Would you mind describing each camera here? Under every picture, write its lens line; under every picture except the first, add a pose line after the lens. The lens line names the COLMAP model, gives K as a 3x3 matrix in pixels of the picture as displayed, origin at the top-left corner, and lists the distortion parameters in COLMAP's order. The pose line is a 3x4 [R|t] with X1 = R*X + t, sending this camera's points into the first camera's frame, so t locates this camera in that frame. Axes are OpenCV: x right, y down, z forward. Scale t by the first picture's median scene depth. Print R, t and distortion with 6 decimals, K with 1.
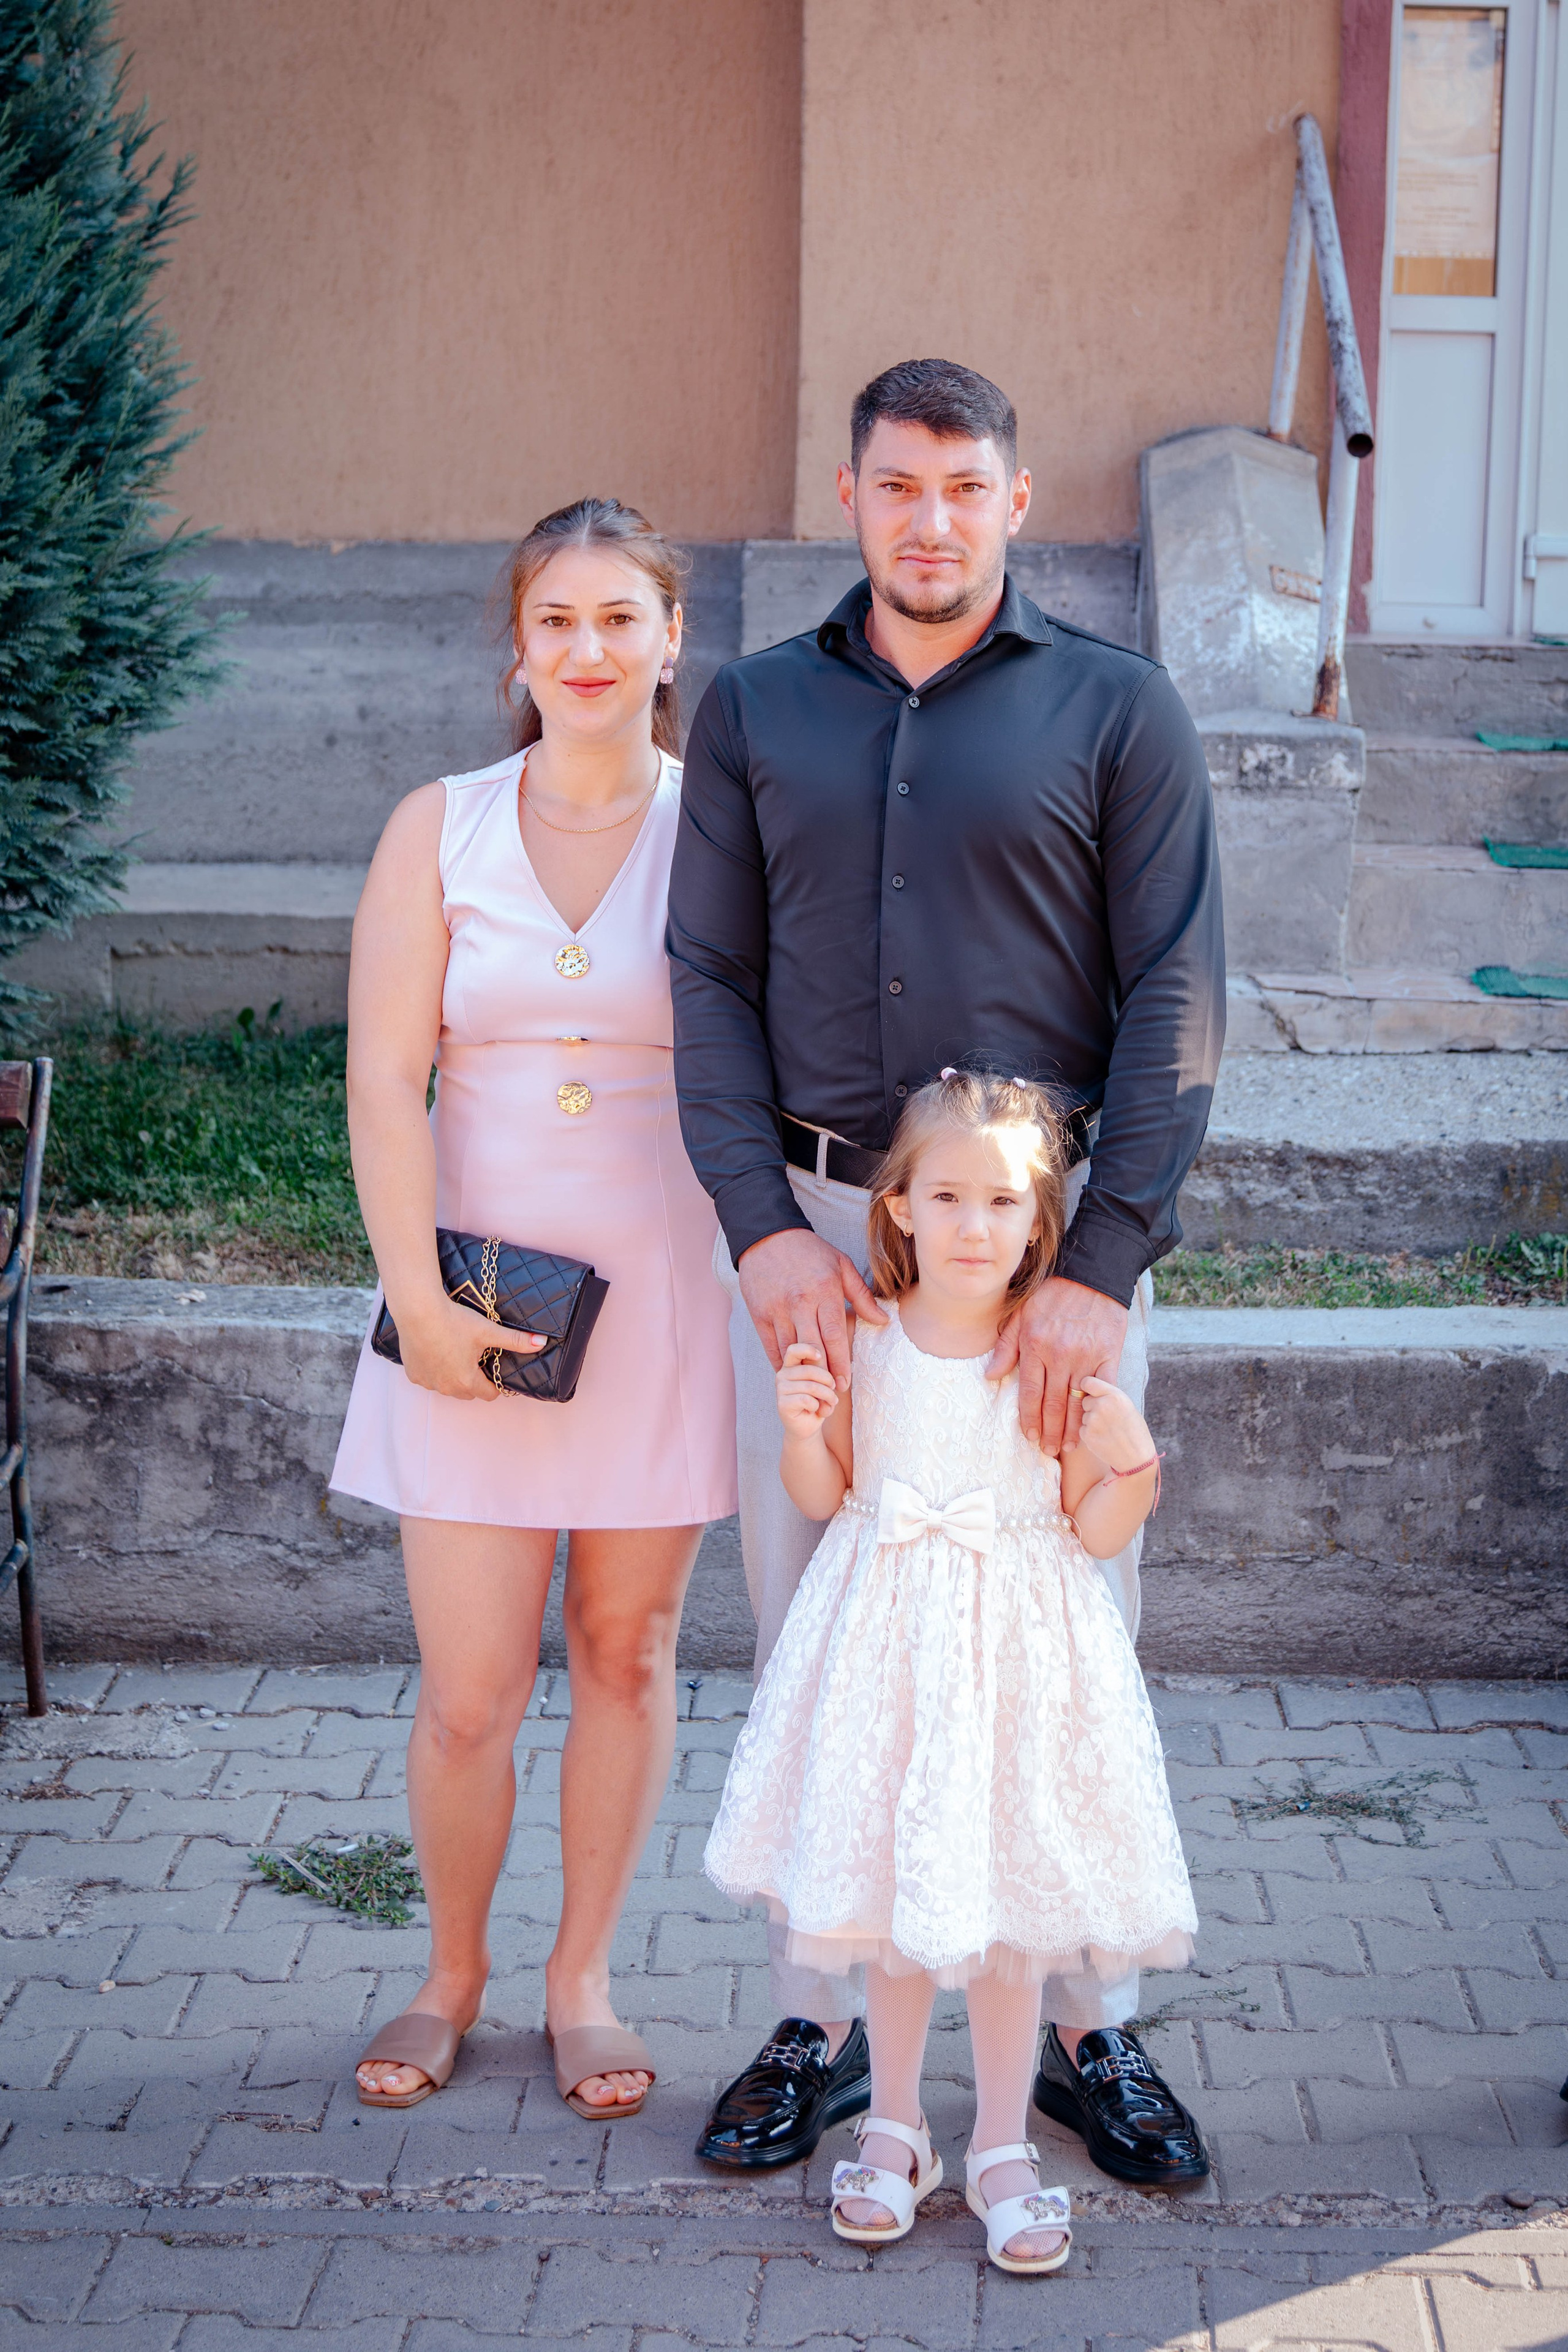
lens RADIAL K [[2961.3, 0, 808.9], [0, 2961.3, 1029.8], [0, 0, 1]] dist [0.030062, 0.000000]
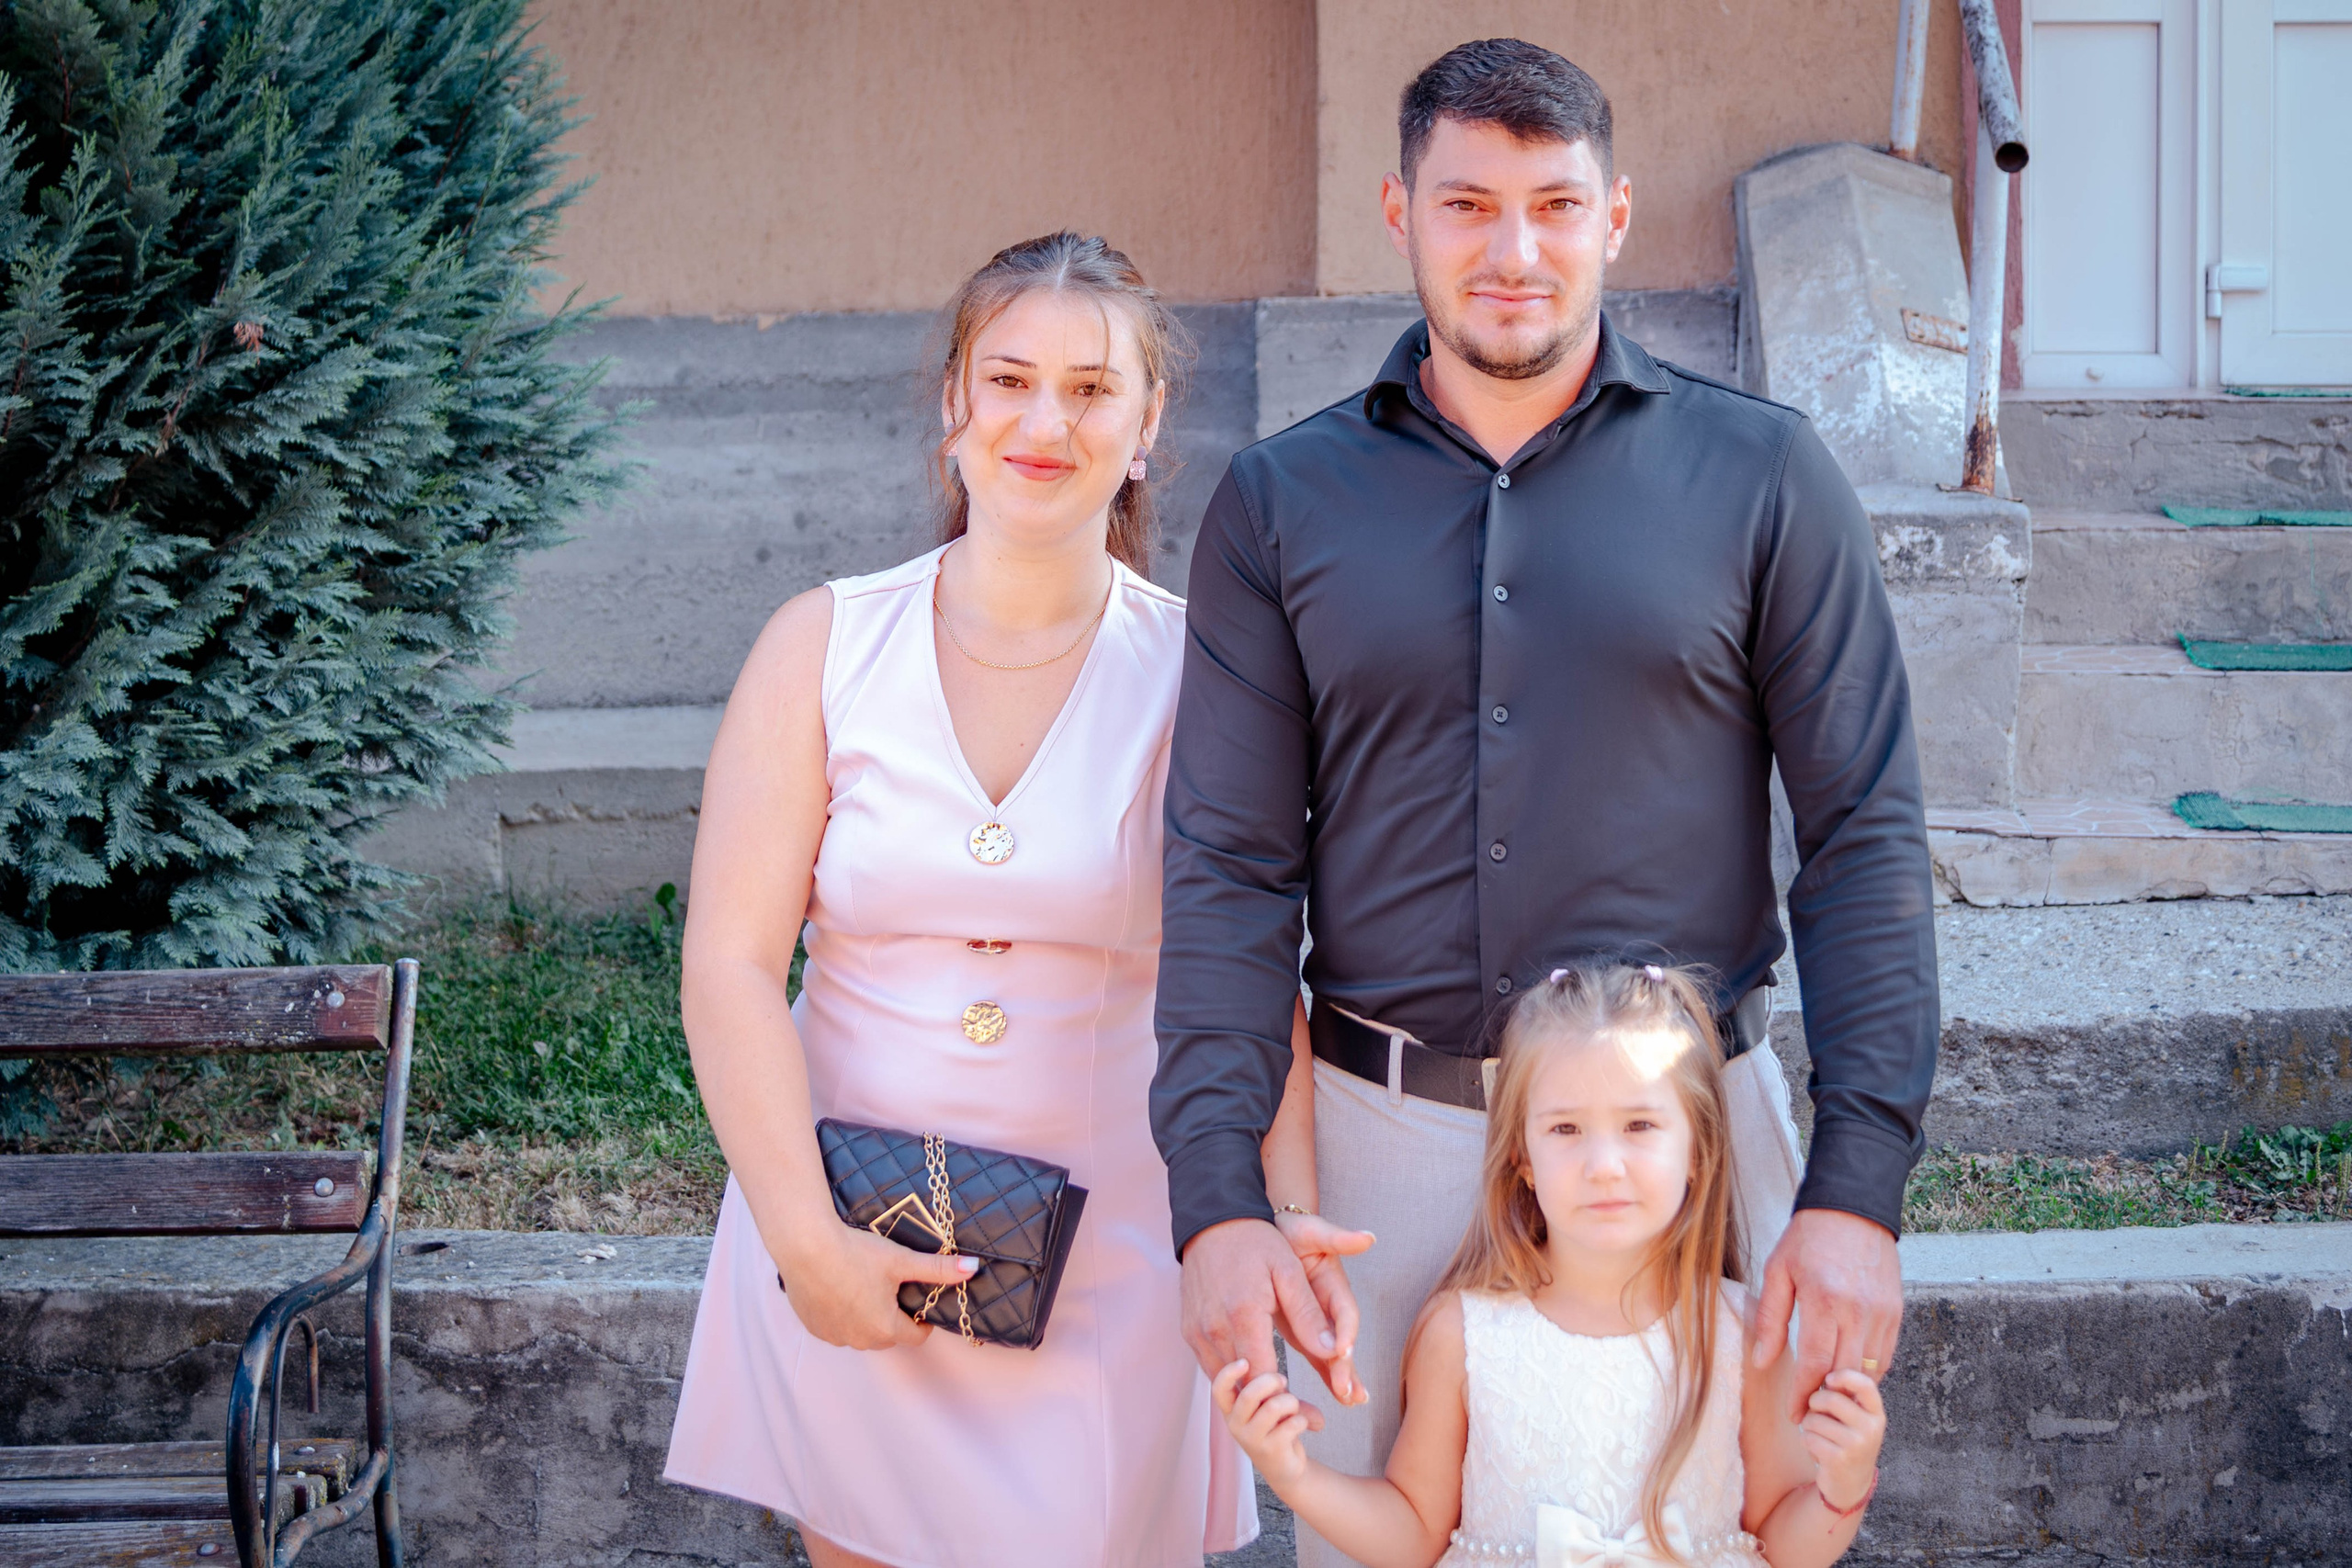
lens RADIAL K [[2774.5, 0, 1171.6], [0, 2774.5, 780.5], [0, 0, 1]] dist [0.018270, 0.000000]
pose [[0.999208, -0.026117, -0.030006, -0.027370], [0.025495, 0.999455, -0.020955, -0.016676], [0.030537, 0.020173, 0.999330, 0.244927]]
